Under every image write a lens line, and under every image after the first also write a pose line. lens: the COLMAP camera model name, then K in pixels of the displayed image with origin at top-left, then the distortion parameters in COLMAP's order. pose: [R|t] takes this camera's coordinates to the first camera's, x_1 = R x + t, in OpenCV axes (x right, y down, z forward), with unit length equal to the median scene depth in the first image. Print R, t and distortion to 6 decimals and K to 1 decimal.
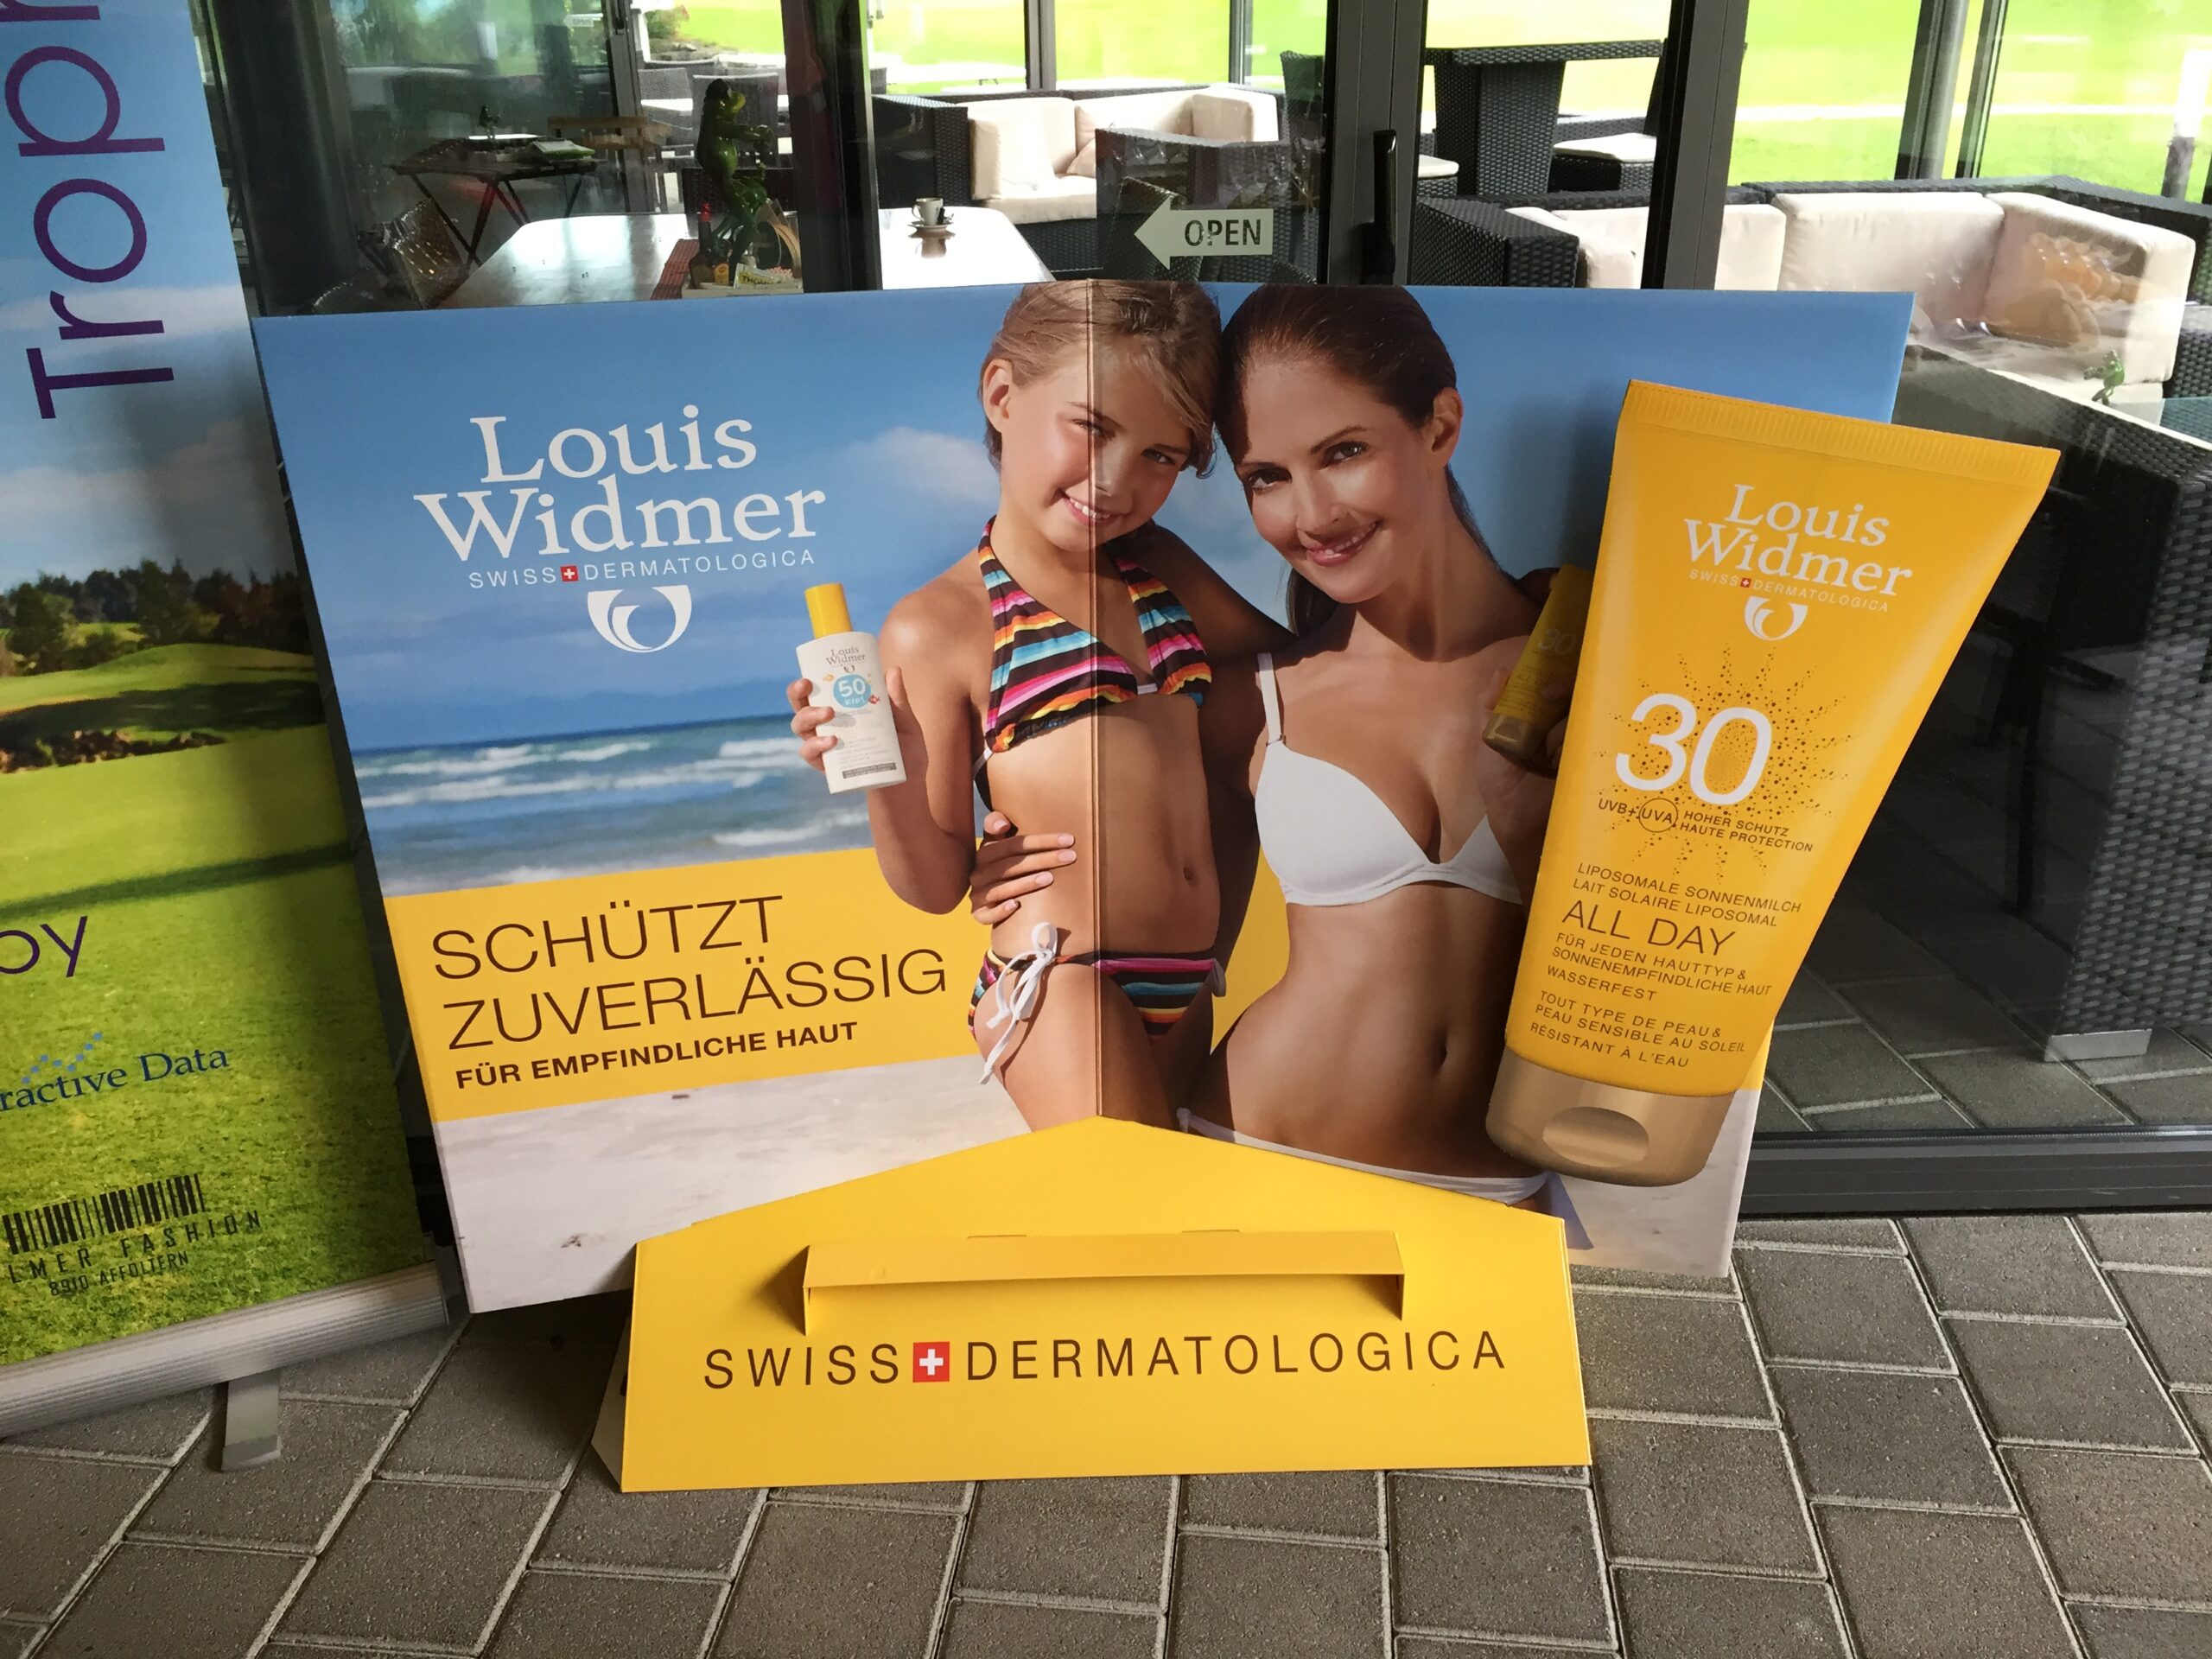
lens RADIAL K [[1874.7, 0, 1110.4], [0, 1874.7, 842.4], [0, 0, 1]] dist [0.081644, -0.119163]
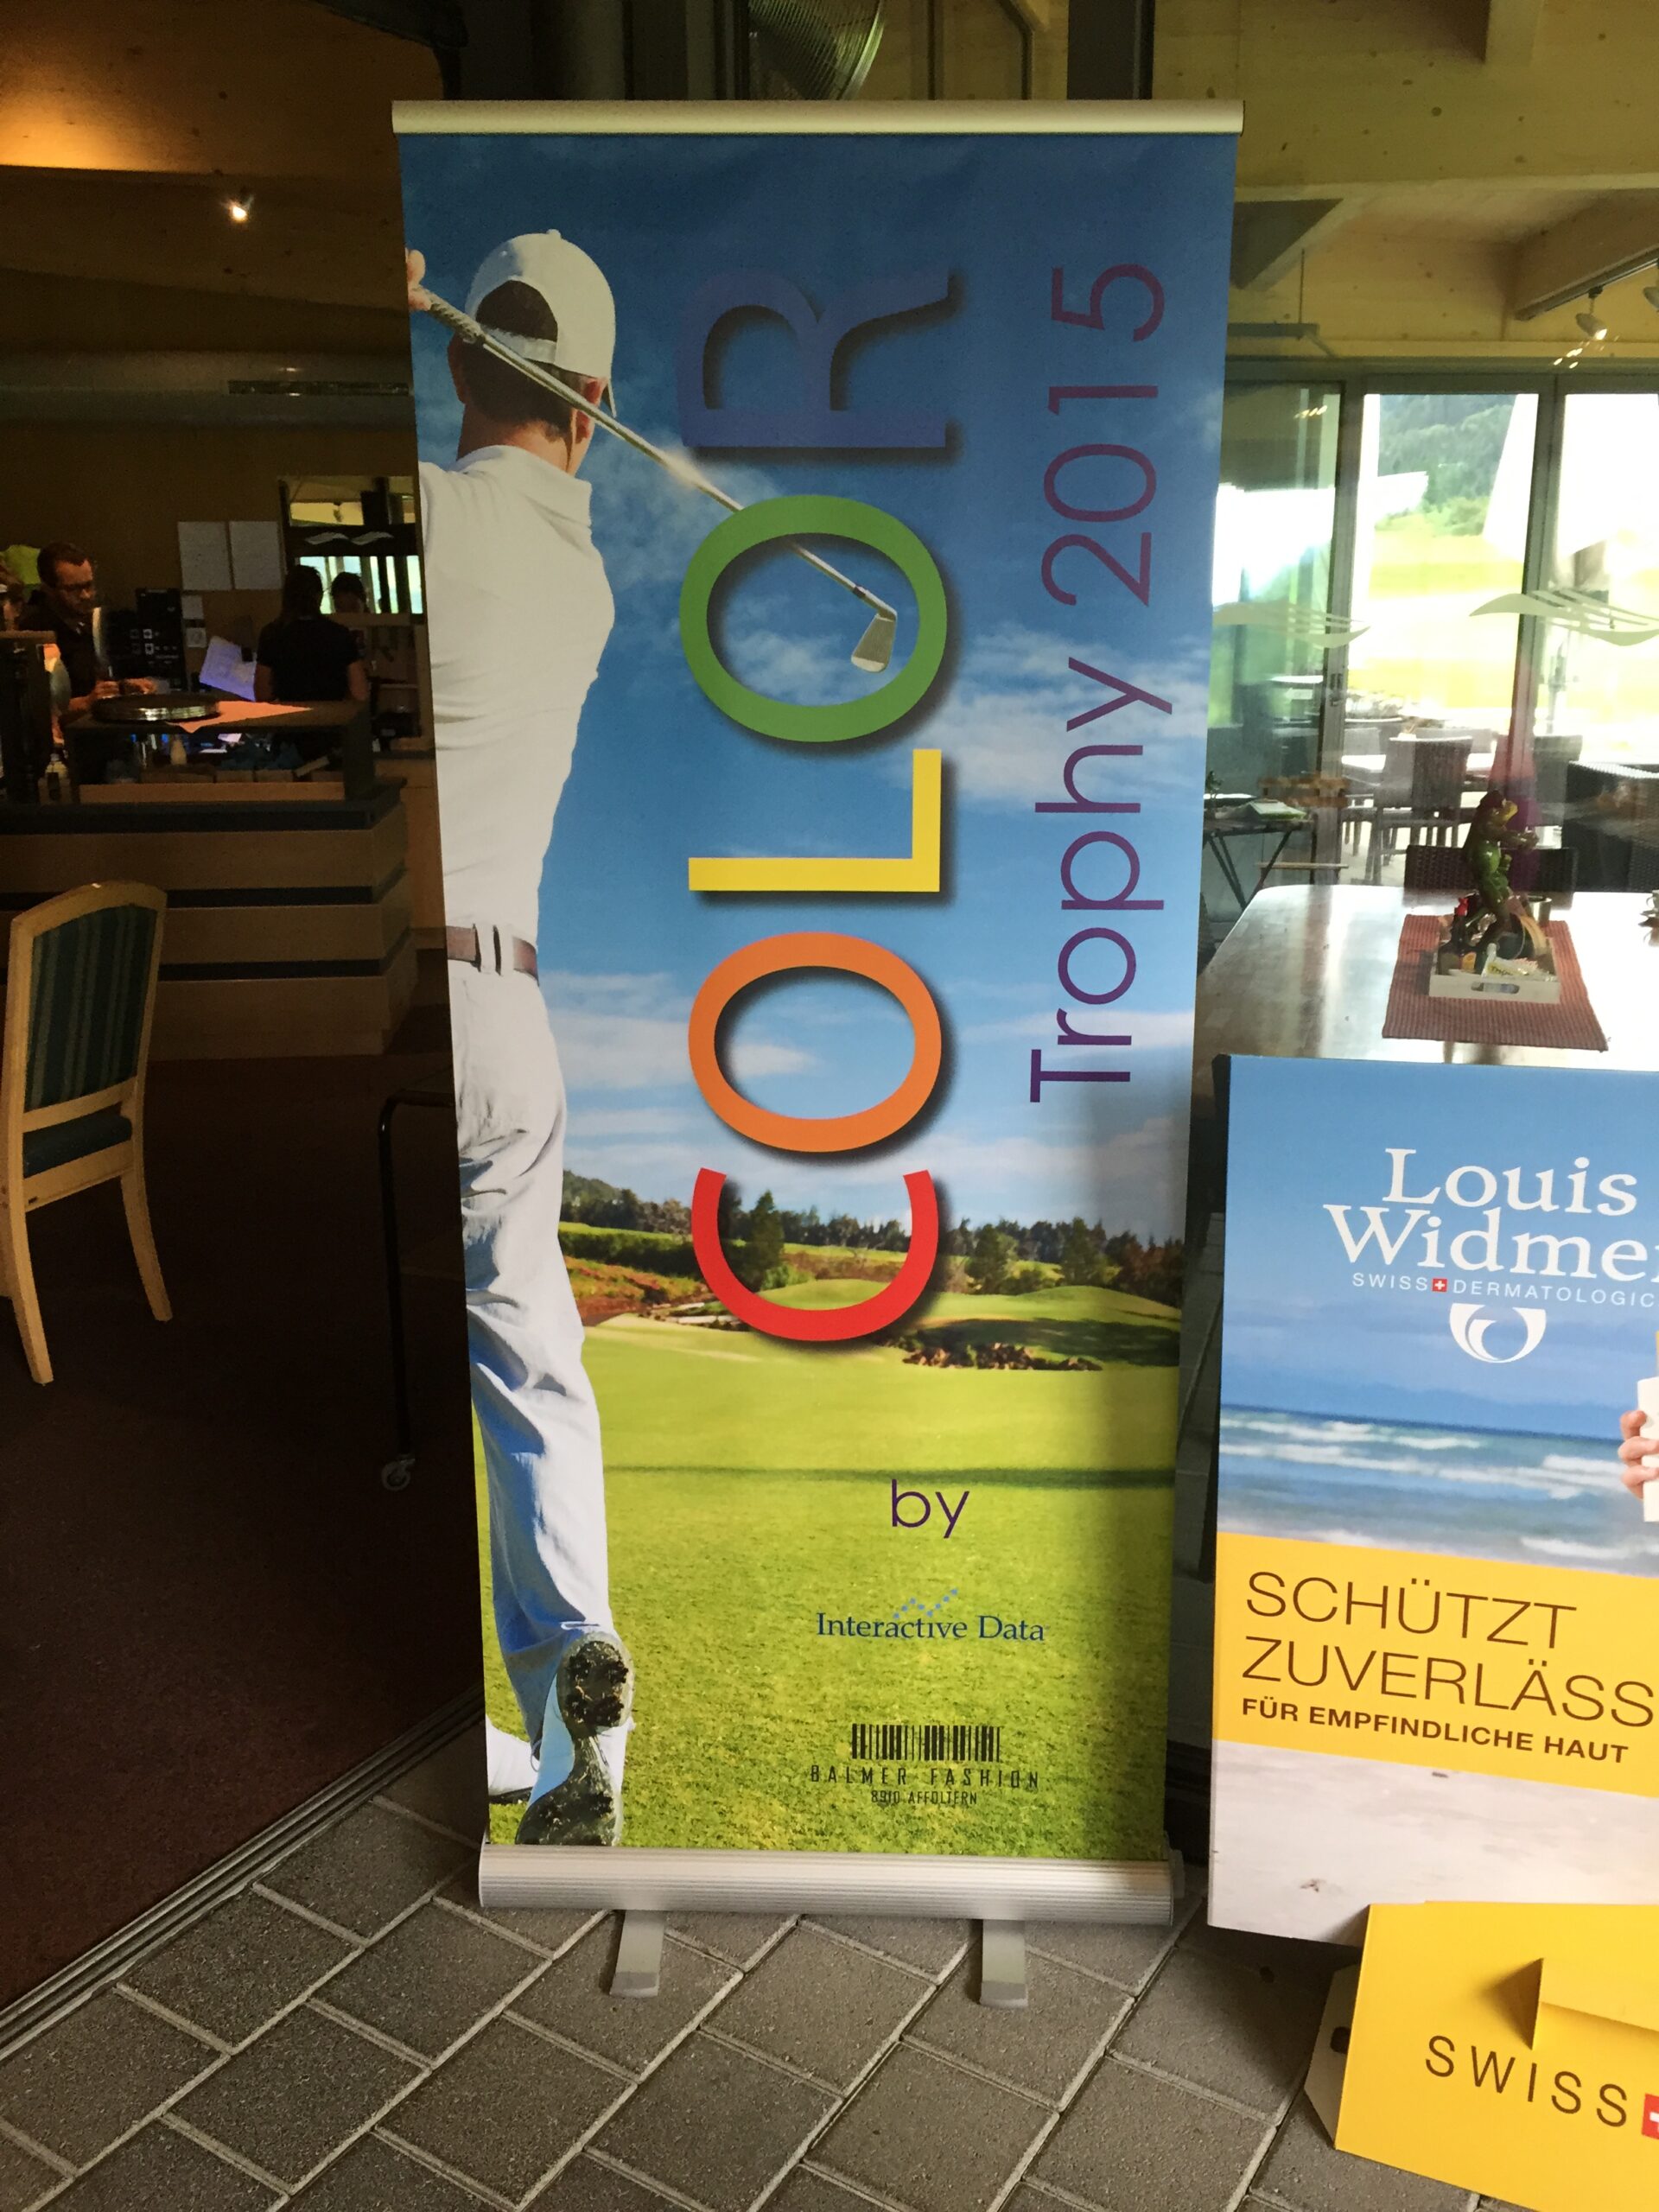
lens RADIAL K [[1874.7, 0, 832.5], [0, 1874.7, 1100.4], [0, 0, 1]] dist [0.081644, -0.119163]
pose [[0.897758, 0.114896, -0.425240, -0.131417], [-0.188199, 0.972883, -0.134458, -0.026437], [0.398260, 0.200741, 0.895037, -0.167256]]
